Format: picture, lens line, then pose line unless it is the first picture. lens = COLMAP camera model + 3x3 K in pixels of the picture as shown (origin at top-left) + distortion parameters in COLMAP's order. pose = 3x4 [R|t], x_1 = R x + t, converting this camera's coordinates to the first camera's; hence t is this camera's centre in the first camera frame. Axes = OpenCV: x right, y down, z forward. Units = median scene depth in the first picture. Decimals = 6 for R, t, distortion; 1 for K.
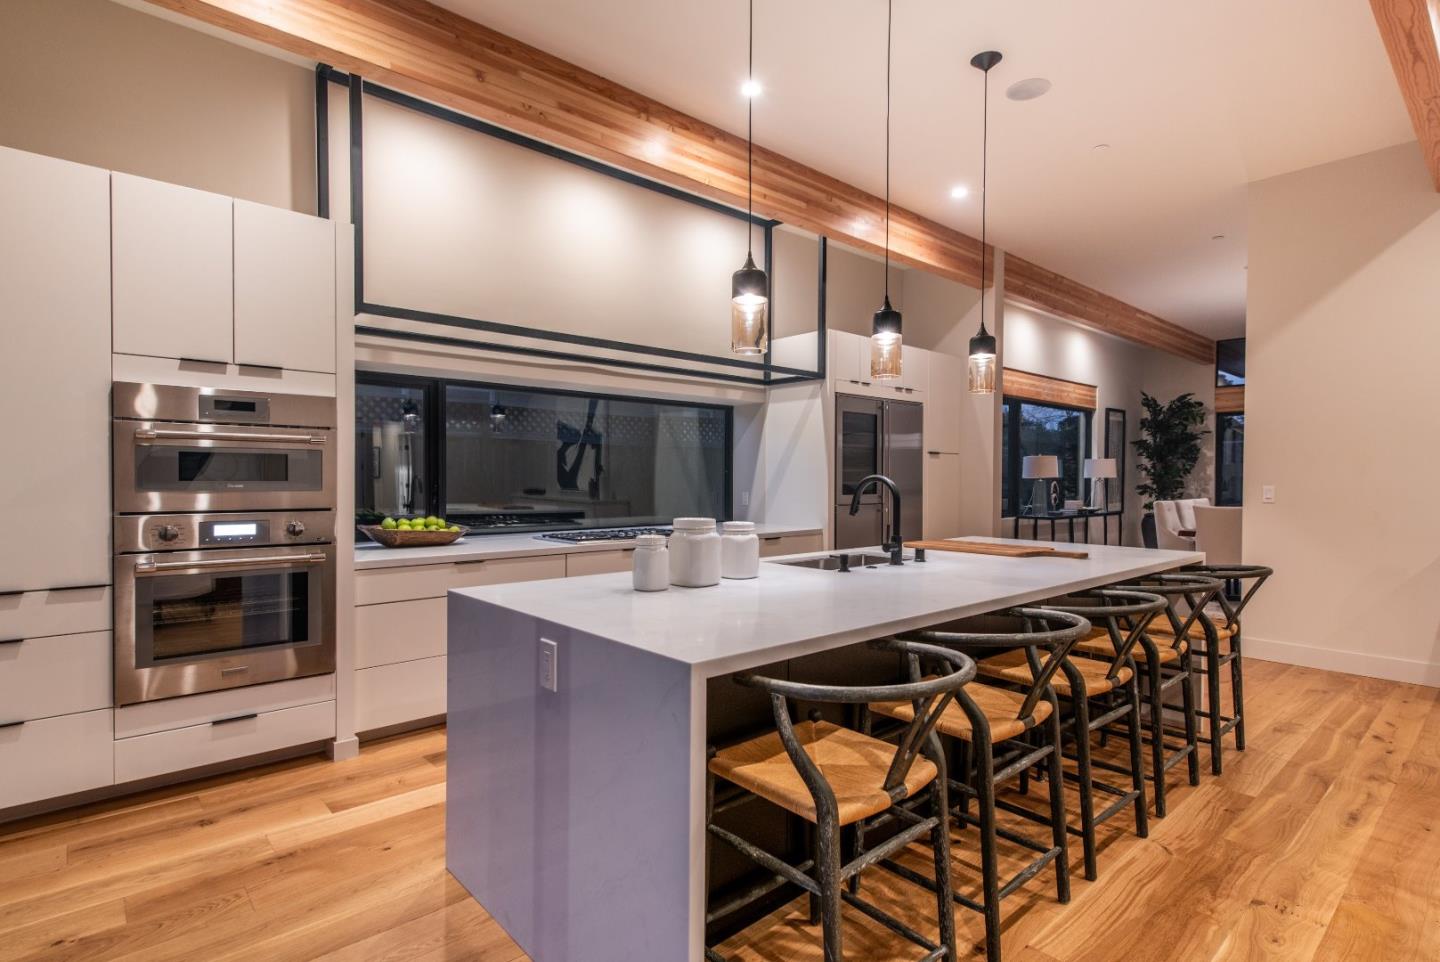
lens RADIAL K [[734.8, 0, 729.0], [0, 734.8, 480.9], [0, 0, 1]] dist [0.006674, -0.003628]
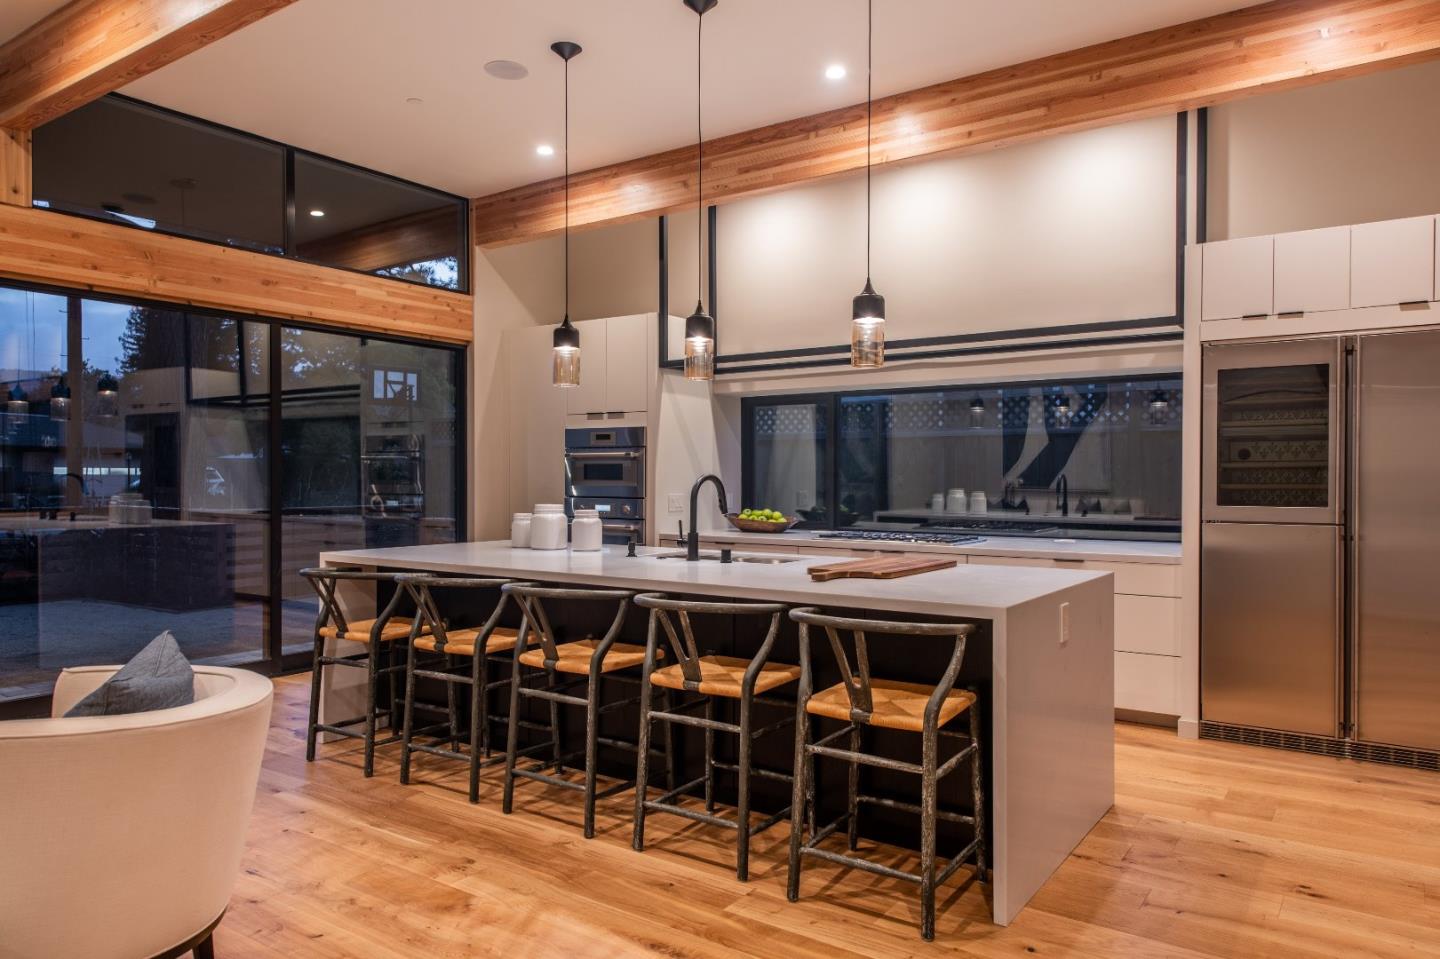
lens RADIAL K [[952.7, 0, 711.9], [0, 952.7, 479.9], [0, 0, 1]] dist [0.021389, -0.002245]
pose [[0.216950, -0.001871, -0.976181, 0.981522], [-0.004844, 0.999984, -0.002993, 0.003002], [0.976171, 0.005378, 0.216938, 0.467550]]
